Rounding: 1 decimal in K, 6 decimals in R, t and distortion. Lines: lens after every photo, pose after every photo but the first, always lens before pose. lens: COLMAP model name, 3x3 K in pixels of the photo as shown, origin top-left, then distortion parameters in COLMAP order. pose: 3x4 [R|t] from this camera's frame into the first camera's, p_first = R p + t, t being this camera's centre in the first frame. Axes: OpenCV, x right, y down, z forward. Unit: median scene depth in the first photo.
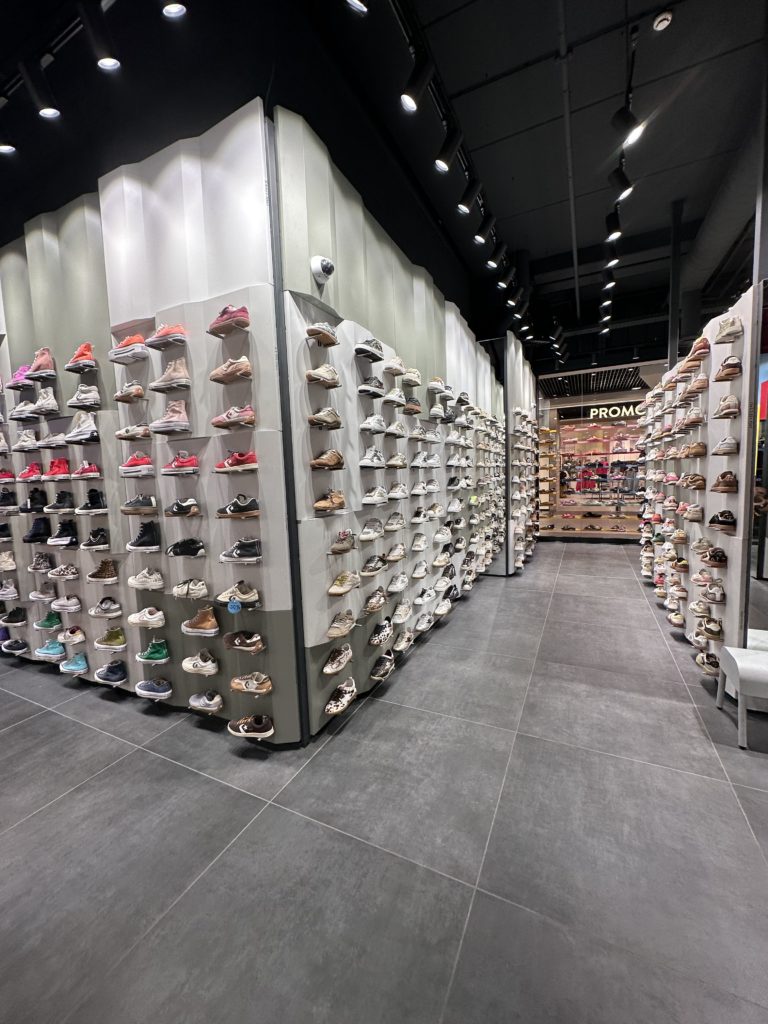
lens RADIAL K [[405.0, 0, 383.7], [0, 405.0, 513.4], [0, 0, 1]] dist [-0.009421, 0.000107]
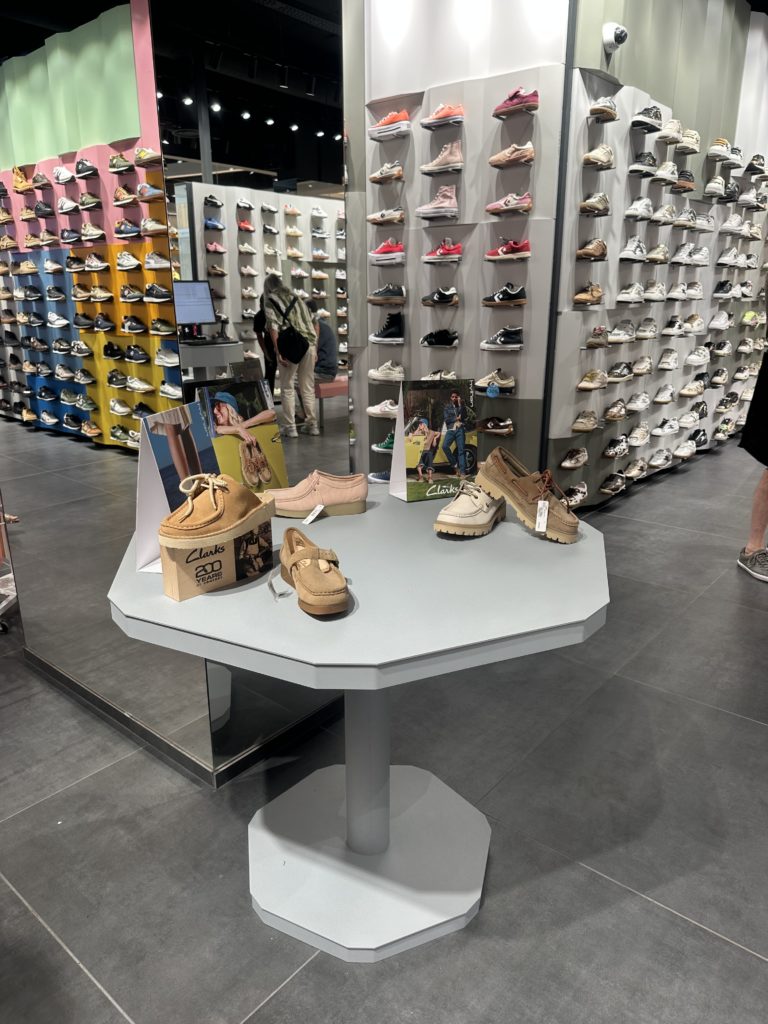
lens RADIAL K [[717.4, 0, 394.9], [0, 717.4, 534.2], [0, 0, 1]] dist [0.005601, -0.012767]
pose [[0.971277, 0.103031, -0.214490, -0.144749], [-0.050488, 0.970106, 0.237370, 0.135550], [0.232534, -0.219723, 0.947444, -0.842635]]
